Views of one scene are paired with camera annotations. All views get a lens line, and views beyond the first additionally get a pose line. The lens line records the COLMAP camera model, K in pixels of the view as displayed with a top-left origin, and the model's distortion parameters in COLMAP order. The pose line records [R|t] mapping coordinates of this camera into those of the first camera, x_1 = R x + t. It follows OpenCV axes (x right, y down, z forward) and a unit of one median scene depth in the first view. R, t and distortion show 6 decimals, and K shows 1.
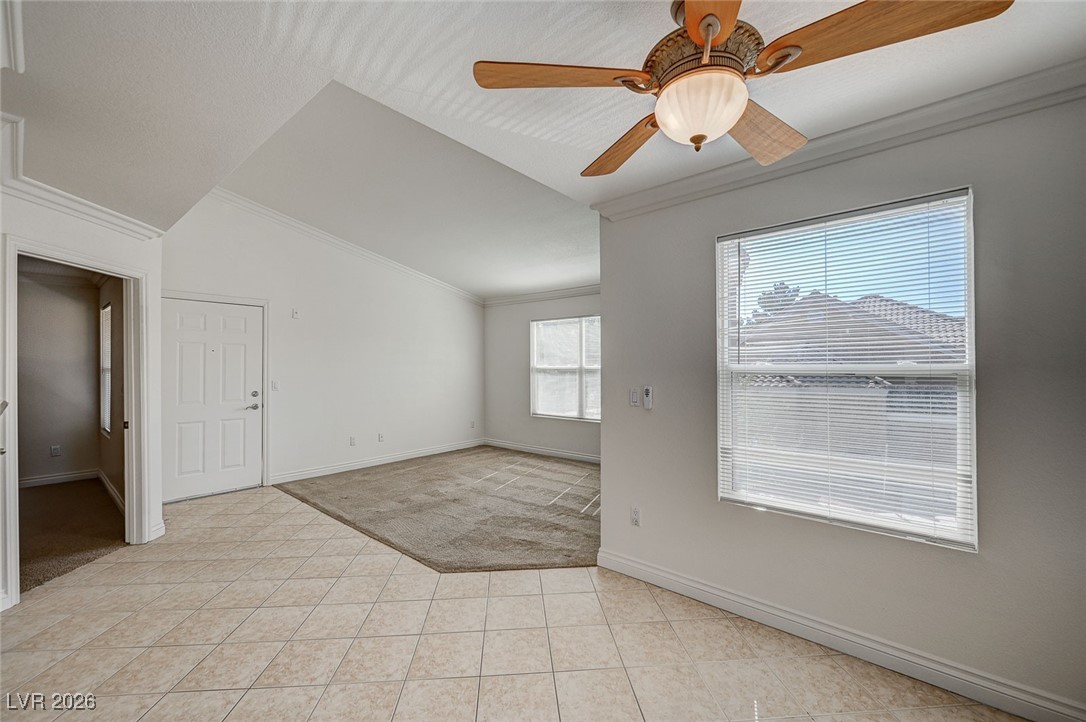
lens RADIAL K [[430.7, 0, 540.3], [0, 430.7, 365.3], [0, 0, 1]] dist [-0.001732, 0.001734]
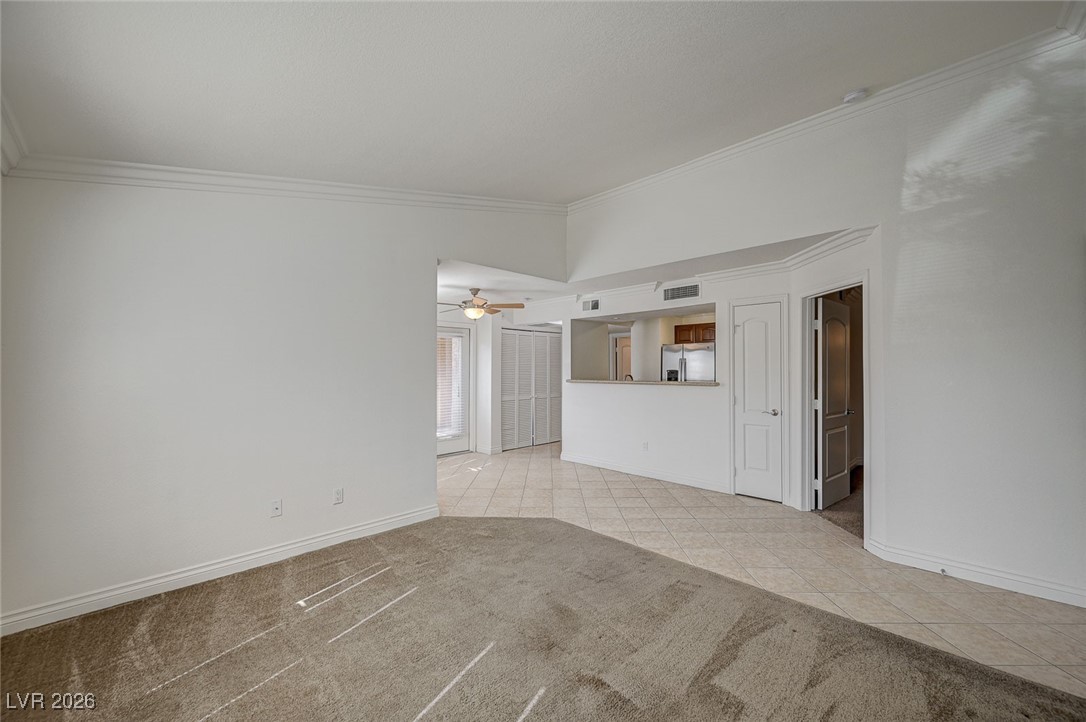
lens RADIAL K [[430.7, 0, 524.2], [0, 430.7, 364.7], [0, 0, 1]] dist [-0.001732, 0.001734]
pose [[-0.991167, 0.014523, 0.131819, -0.211206], [0.012926, 0.999832, -0.012964, -0.001977], [-0.131986, -0.011146, -0.991189, 1.548215]]
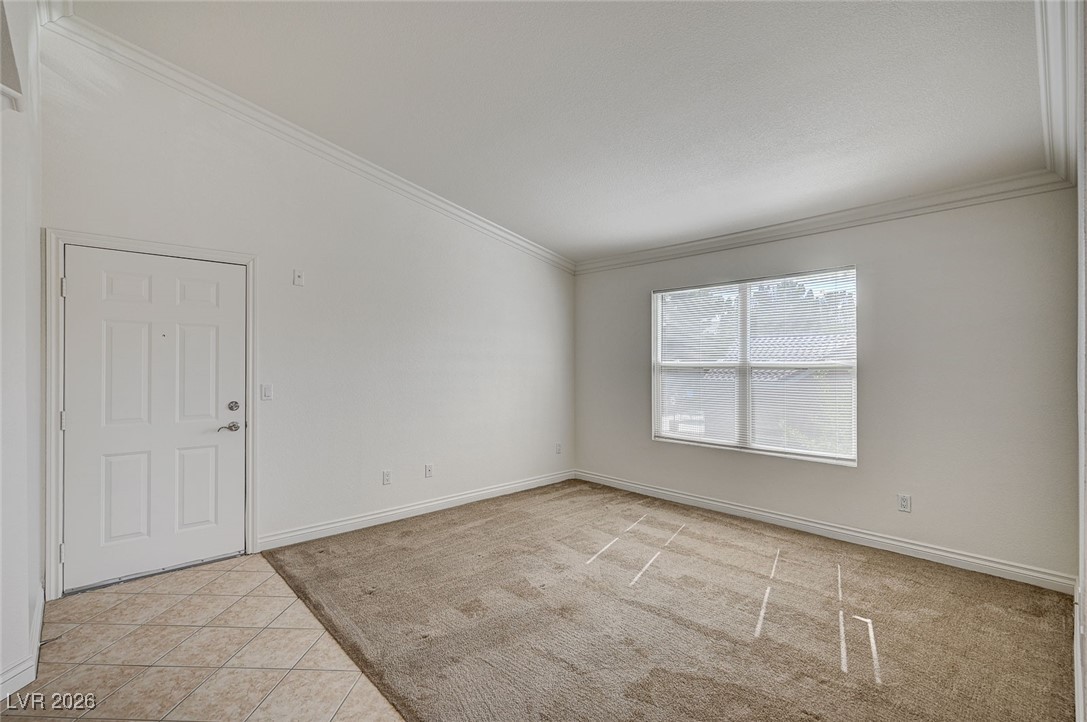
lens RADIAL K [[494.0, 0, 538.1], [0, 494.0, 364.8], [0, 0, 1]] dist [0.010231, -0.000985]
pose [[0.991715, 0.001767, -0.128447, -0.147508], [-0.001101, 0.999986, 0.005256, 0.003438], [0.128454, -0.005071, 0.991702, 0.377108]]
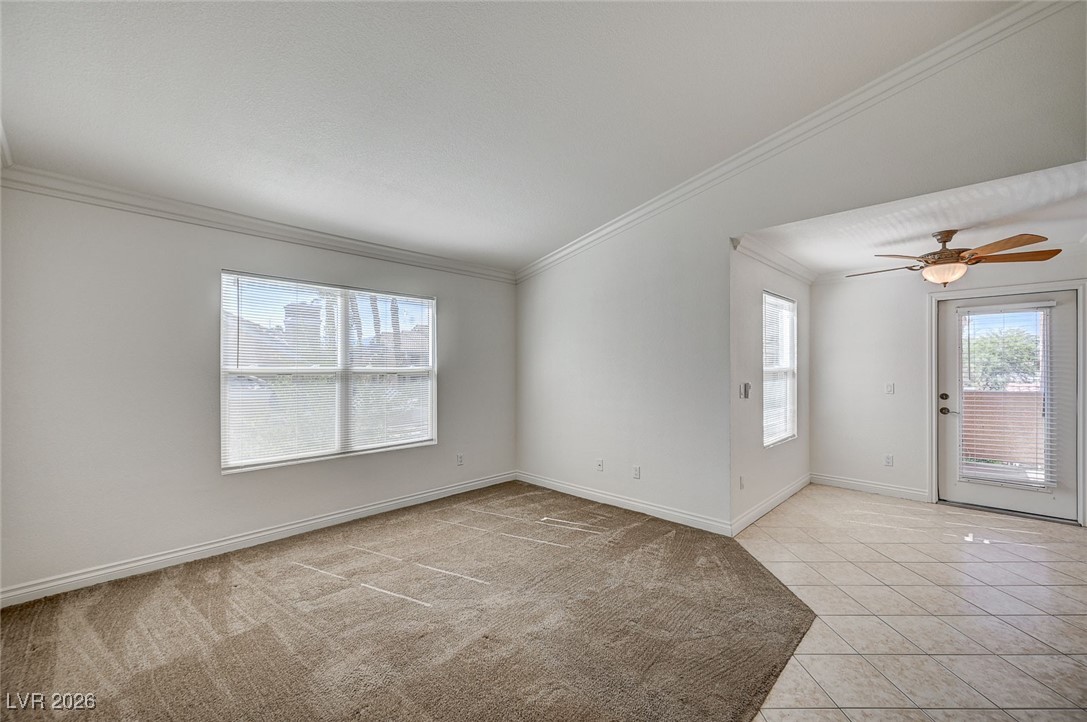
lens RADIAL K [[431.1, 0, 546.2], [0, 431.1, 369.3], [0, 0, 1]] dist [-0.001732, 0.001734]
pose [[0.064181, -0.004408, 0.997929, -0.709321], [-0.006734, 0.999966, 0.004850, -0.001416], [-0.997916, -0.007031, 0.064150, 0.951192]]
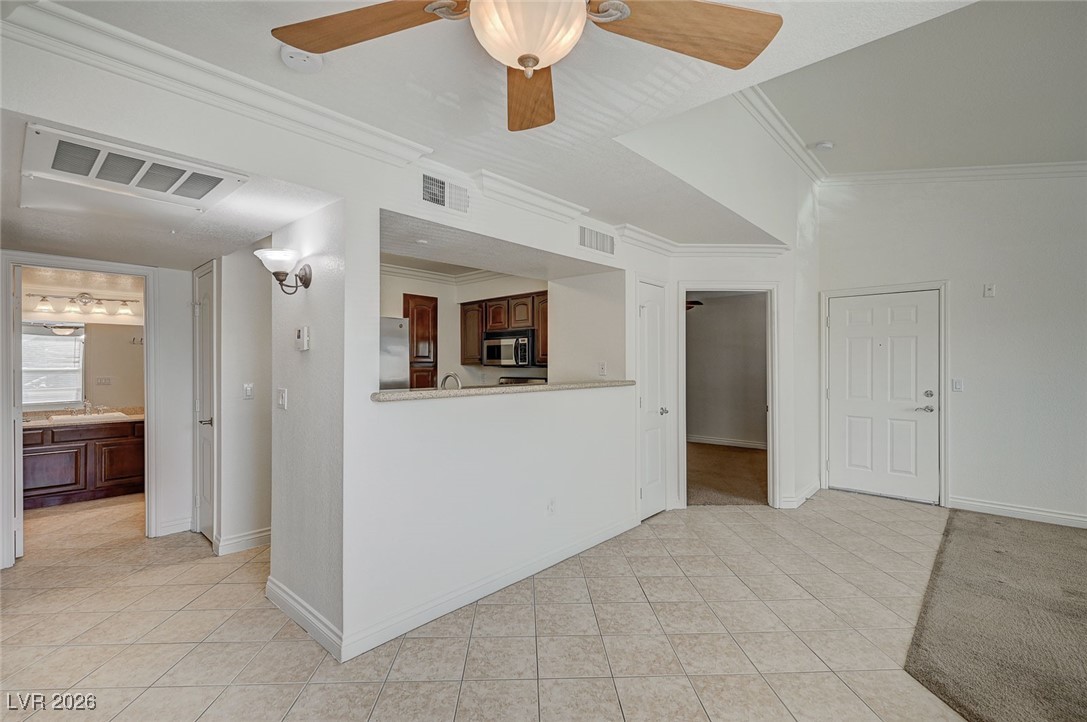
lens RADIAL K [[494.0, 0, 550.1], [0, 494.0, 360.7], [0, 0, 1]] dist [0.010231, -0.000985]
pose [[-0.022999, -0.003158, -0.999731, 0.357782], [0.003920, 0.999987, -0.003249, 0.001880], [0.999728, -0.003994, -0.022986, 0.300152]]
